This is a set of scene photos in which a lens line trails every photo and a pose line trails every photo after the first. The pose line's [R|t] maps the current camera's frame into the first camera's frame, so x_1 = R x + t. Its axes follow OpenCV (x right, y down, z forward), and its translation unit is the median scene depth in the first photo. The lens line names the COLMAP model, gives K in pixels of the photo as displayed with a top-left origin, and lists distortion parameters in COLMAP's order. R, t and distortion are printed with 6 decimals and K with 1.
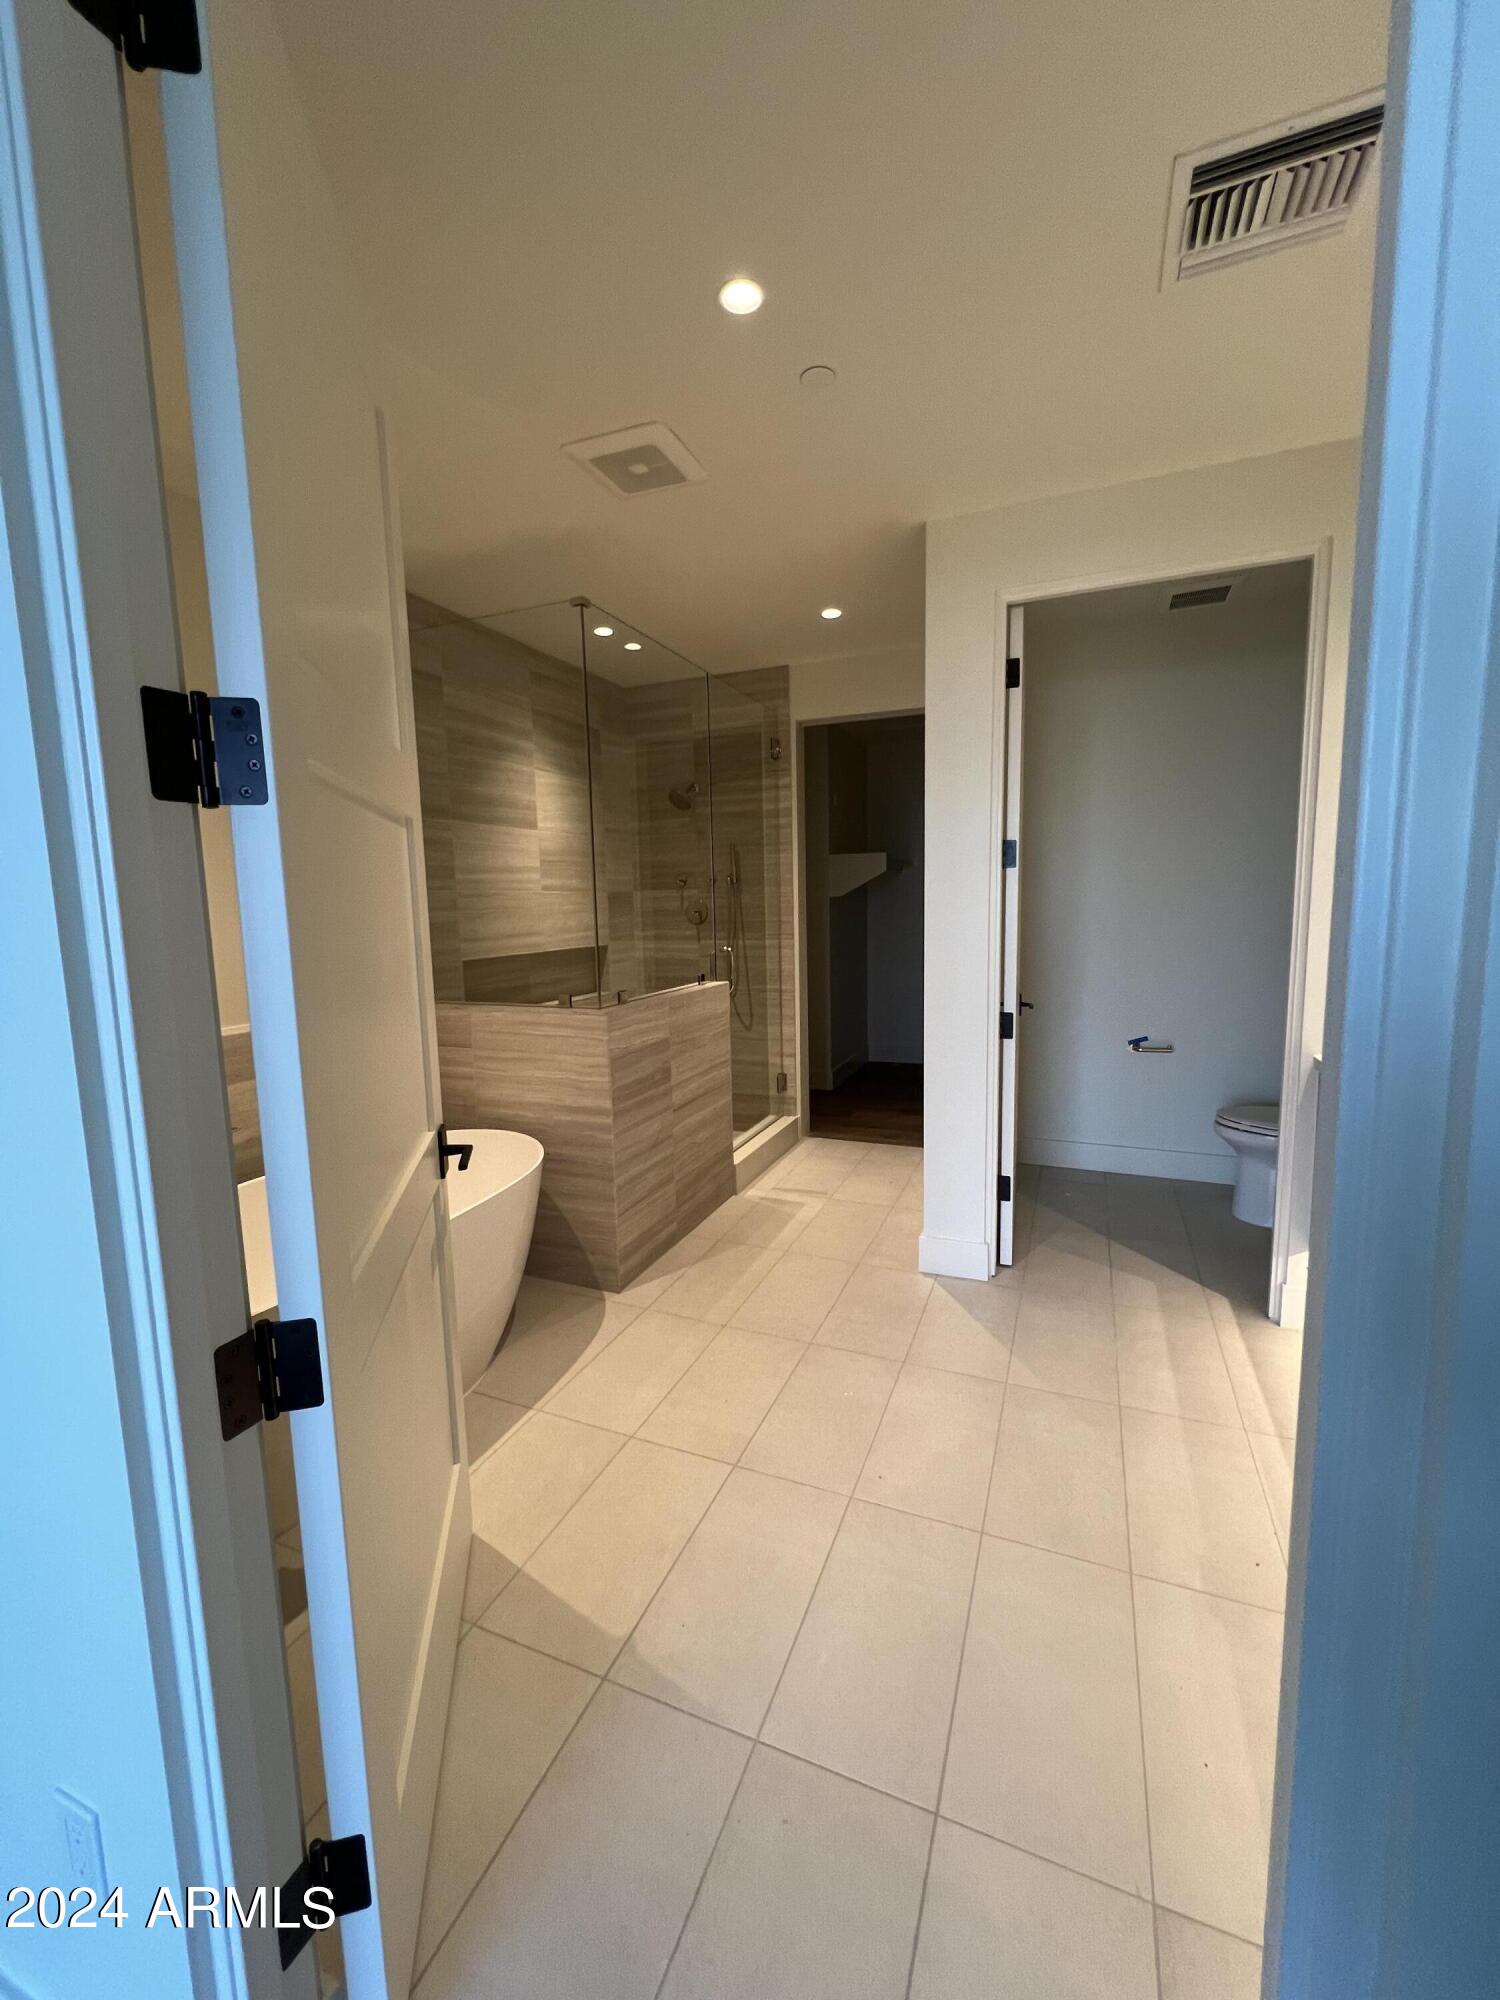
lens RADIAL K [[798.7, 0, 756.5], [0, 798.7, 996.2], [0, 0, 1]] dist [-0.001731, 0.000173]
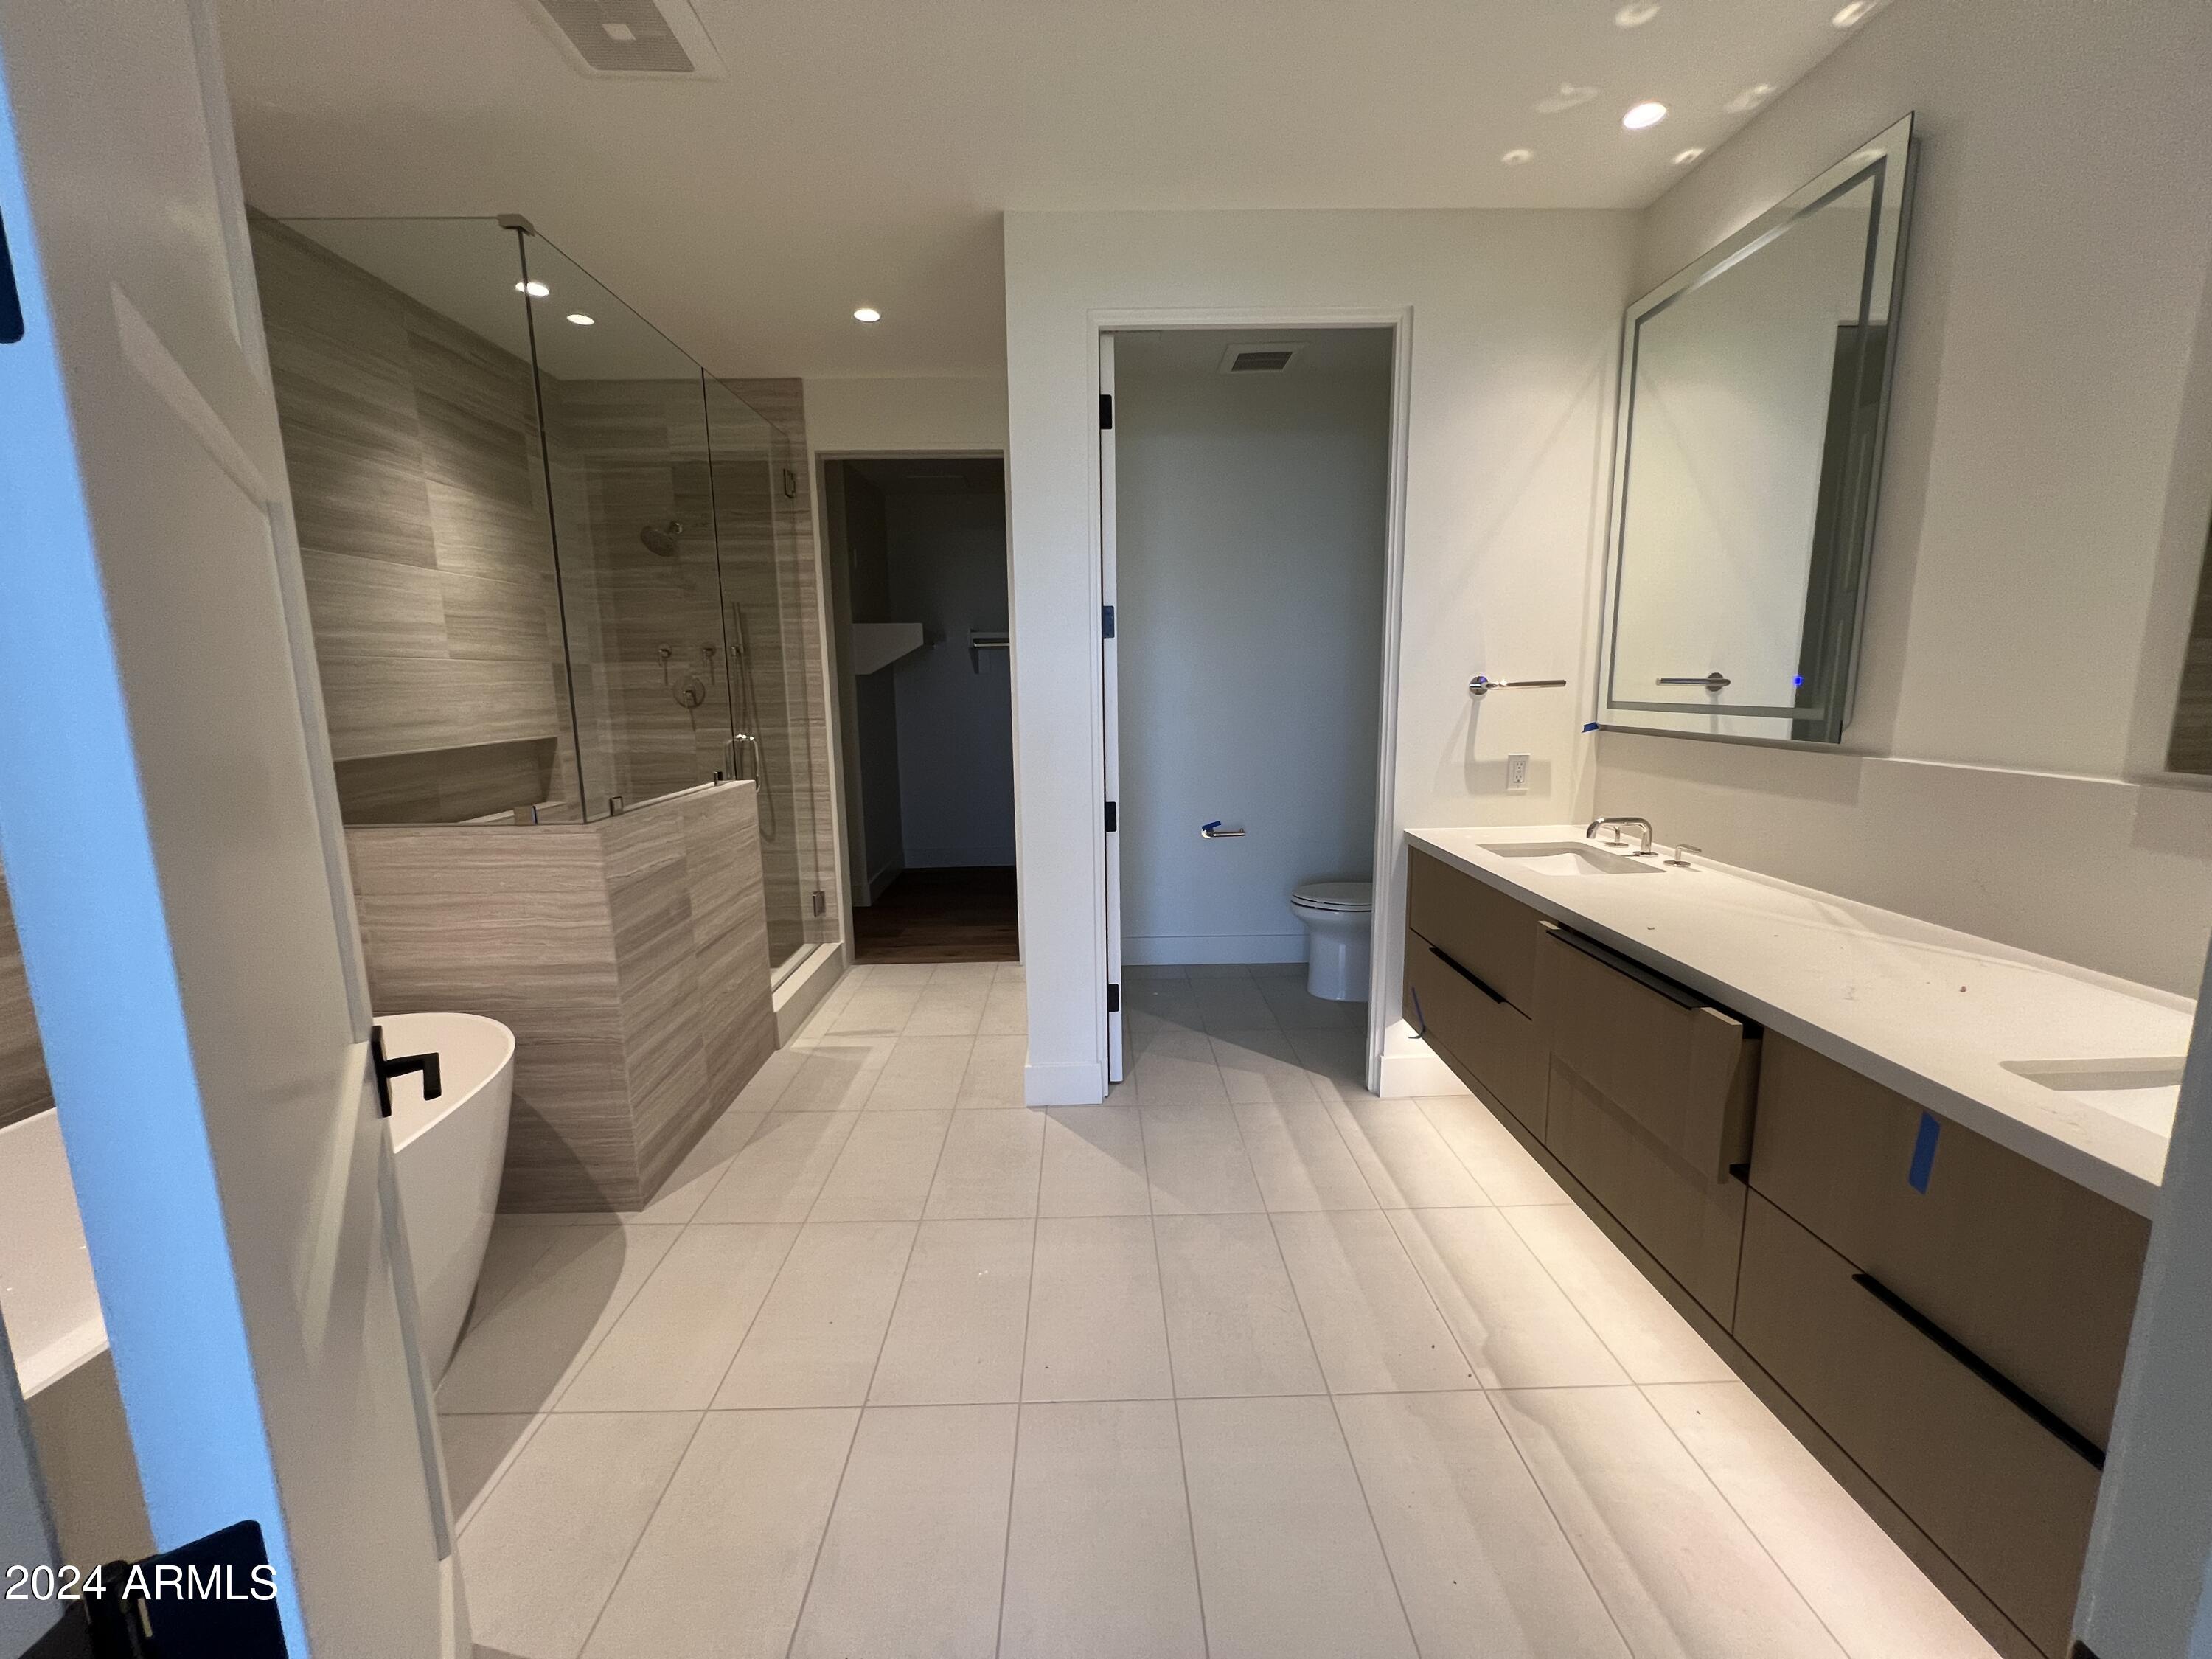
lens RADIAL K [[883.4, 0, 1101.4], [0, 883.4, 824.0], [0, 0, 1]] dist [-0.001731, 0.000173]
pose [[0.918481, -0.057334, 0.391287, -0.062986], [0.043251, 0.998063, 0.044720, 0.000518], [-0.393093, -0.024151, 0.919182, 0.077957]]
